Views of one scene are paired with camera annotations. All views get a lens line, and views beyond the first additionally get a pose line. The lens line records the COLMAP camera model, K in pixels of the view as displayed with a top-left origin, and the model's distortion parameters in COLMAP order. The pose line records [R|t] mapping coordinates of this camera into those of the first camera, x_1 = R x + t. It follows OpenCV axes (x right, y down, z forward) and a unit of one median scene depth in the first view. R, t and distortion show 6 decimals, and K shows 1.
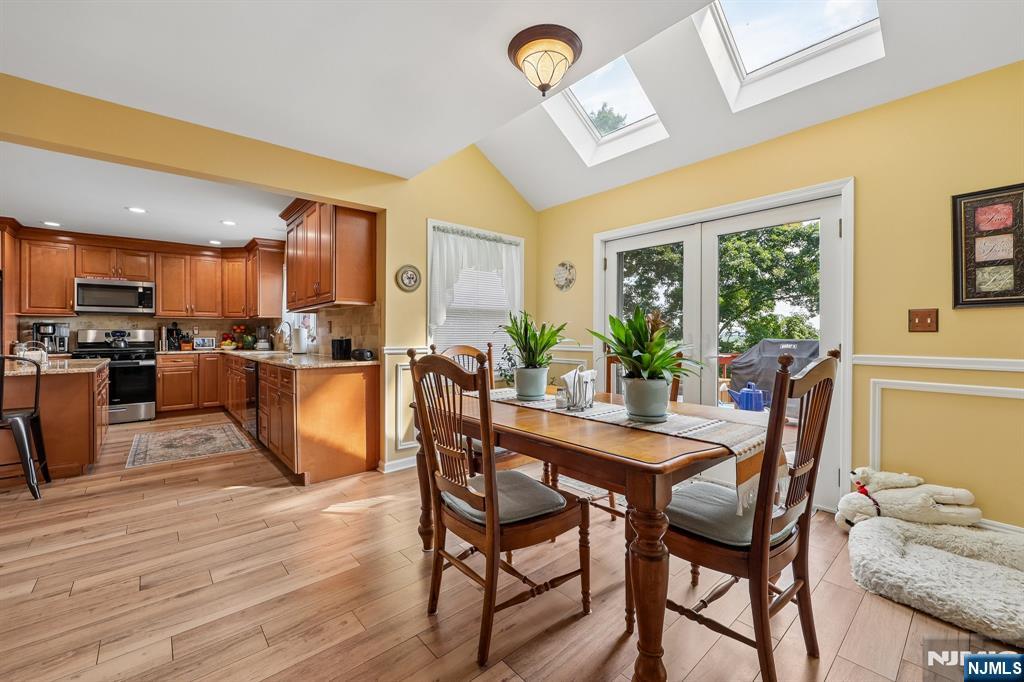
lens RADIAL K [[410.4, 0, 512.0], [0, 410.4, 341.0], [0, 0, 1]] dist [0.000576, 0.000006]
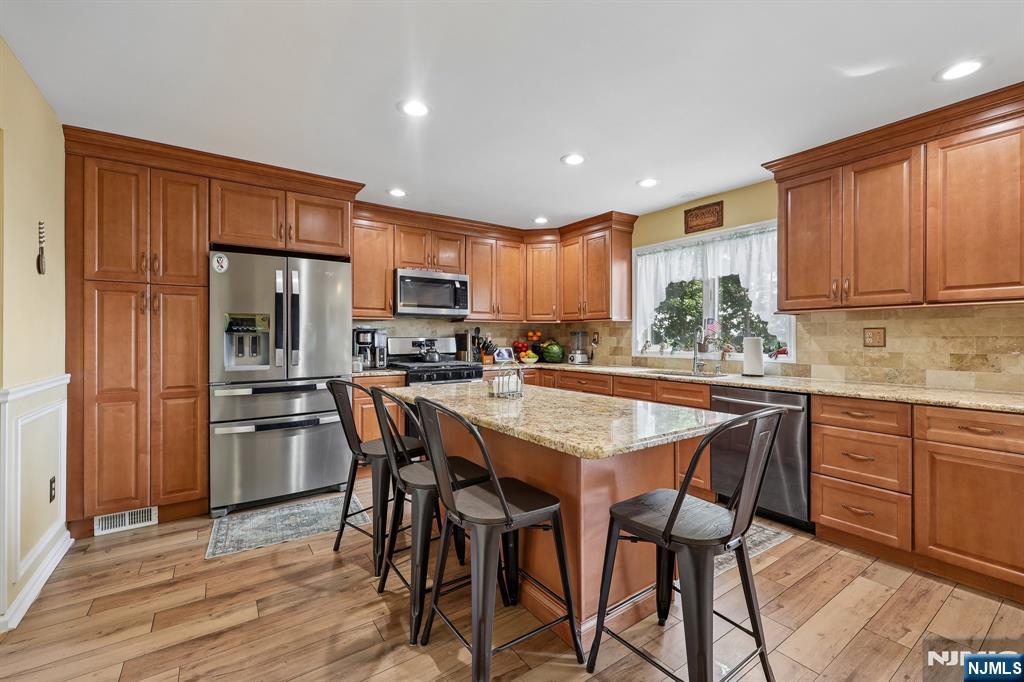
lens RADIAL K [[430.5, 0, 512.2], [0, 430.5, 335.5], [0, 0, 1]] dist [0.001090, 0.000085]
pose [[0.993593, 0.001870, -0.113006, -0.794170], [-0.004144, 0.999794, -0.019886, -0.017748], [0.112945, 0.020227, 0.993395, 0.253446]]
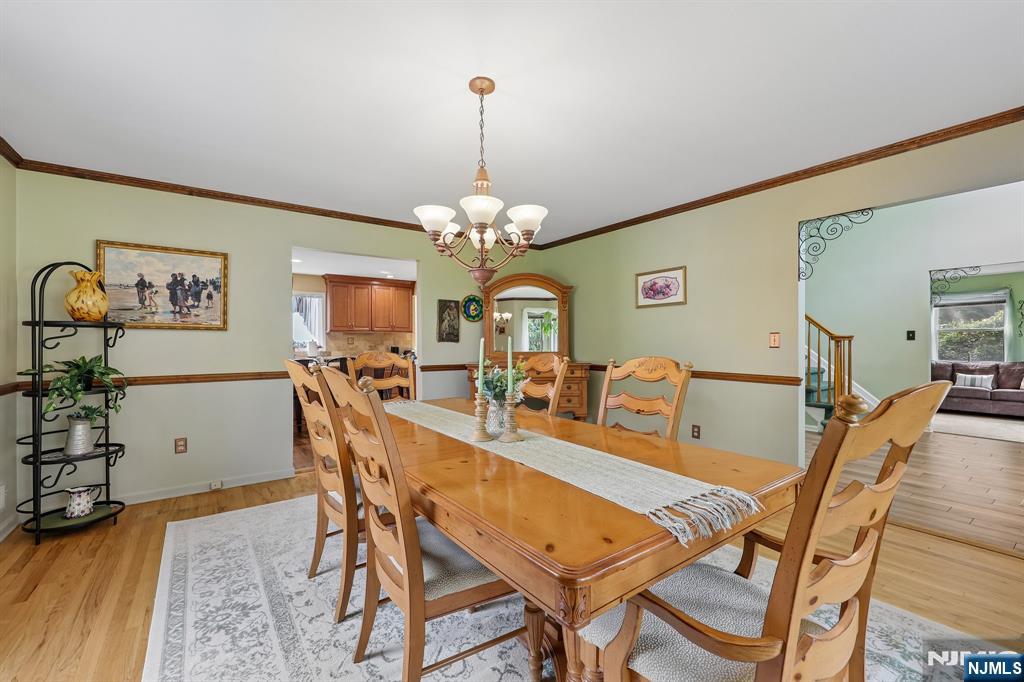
lens RADIAL K [[434.7, 0, 512.0], [0, 434.7, 341.0], [0, 0, 1]] dist [-0.000236, 0.000005]
pose [[0.091045, 0.002957, 0.995842, -2.029964], [0.022619, 0.999731, -0.005036, -0.005420], [-0.995590, 0.022984, 0.090954, 0.082192]]
